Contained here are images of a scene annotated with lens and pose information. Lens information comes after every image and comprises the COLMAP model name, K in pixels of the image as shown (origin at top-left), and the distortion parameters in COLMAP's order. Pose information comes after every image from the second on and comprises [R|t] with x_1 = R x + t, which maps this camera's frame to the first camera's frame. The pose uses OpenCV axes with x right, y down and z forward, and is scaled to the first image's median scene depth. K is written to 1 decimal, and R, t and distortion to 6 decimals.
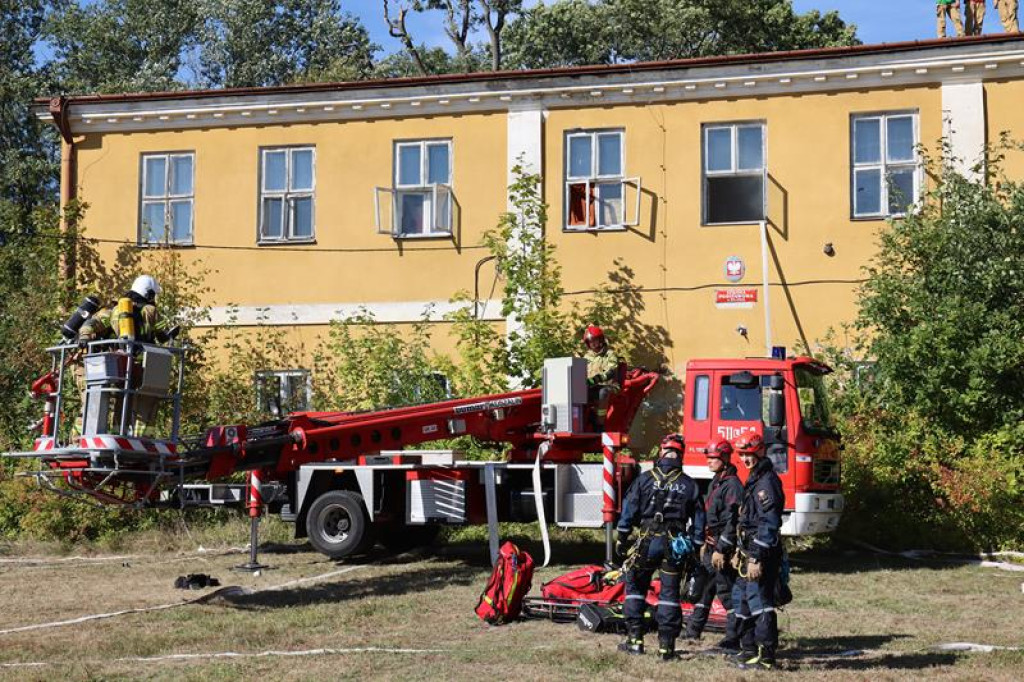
lens RADIAL K [[1564.4, 0, 499.8], [0, 1564.4, 342.1], [0, 0, 1]] dist [0.179539, 0.103551]
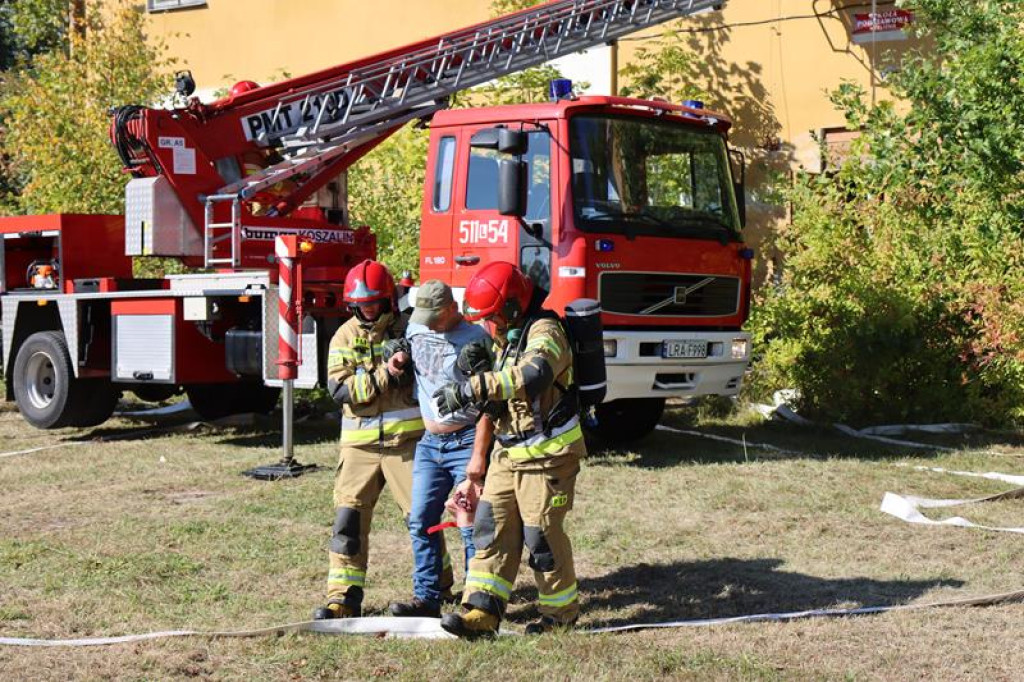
lens RADIAL K [[1831.9, 0, 512.0], [0, 1831.9, 341.0], [0, 0, 1]] dist [0.187773, 0.157439]
pose [[0.936701, -0.003496, -0.350114, 0.271580], [0.037964, 0.995069, 0.091635, 0.024269], [0.348067, -0.099126, 0.932214, 0.237530]]
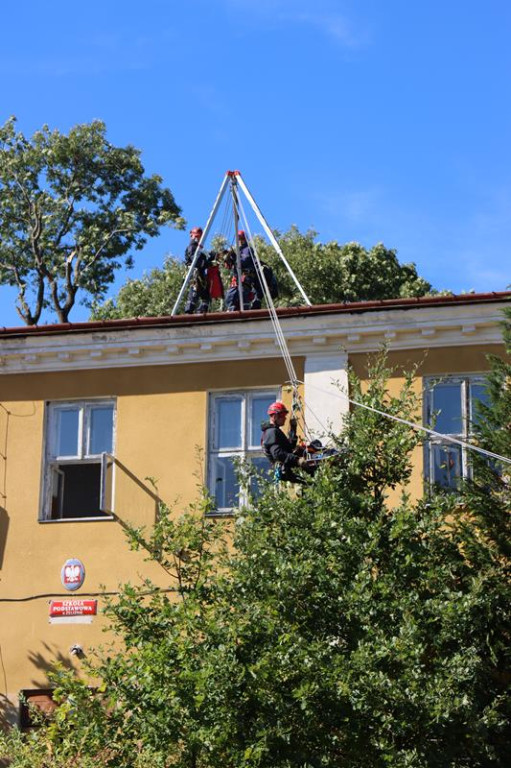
lens RADIAL K [[1808.2, 0, 255.5], [0, 1808.2, 384.0], [0, 0, 1]] dist [0.368566, 0.062608]
pose [[0.999645, 0.002190, -0.026567, 0.270252], [-0.006449, 0.986885, -0.161298, 0.008076], [0.025865, 0.161412, 0.986548, 0.044416]]
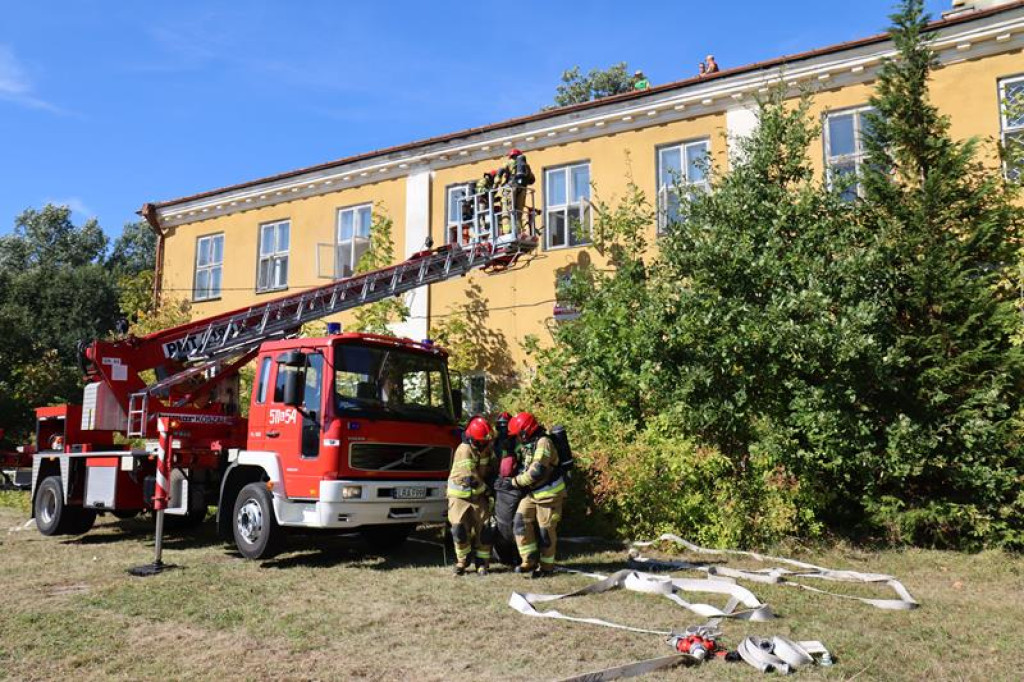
lens RADIAL K [[892.9, 0, 495.9], [0, 892.9, 338.5], [0, 0, 1]] dist [-0.037627, 0.013306]
pose [[0.956965, -0.042916, -0.287013, 0.288096], [0.026251, 0.997752, -0.061661, 0.032151], [0.289014, 0.051473, 0.955940, 0.352909]]
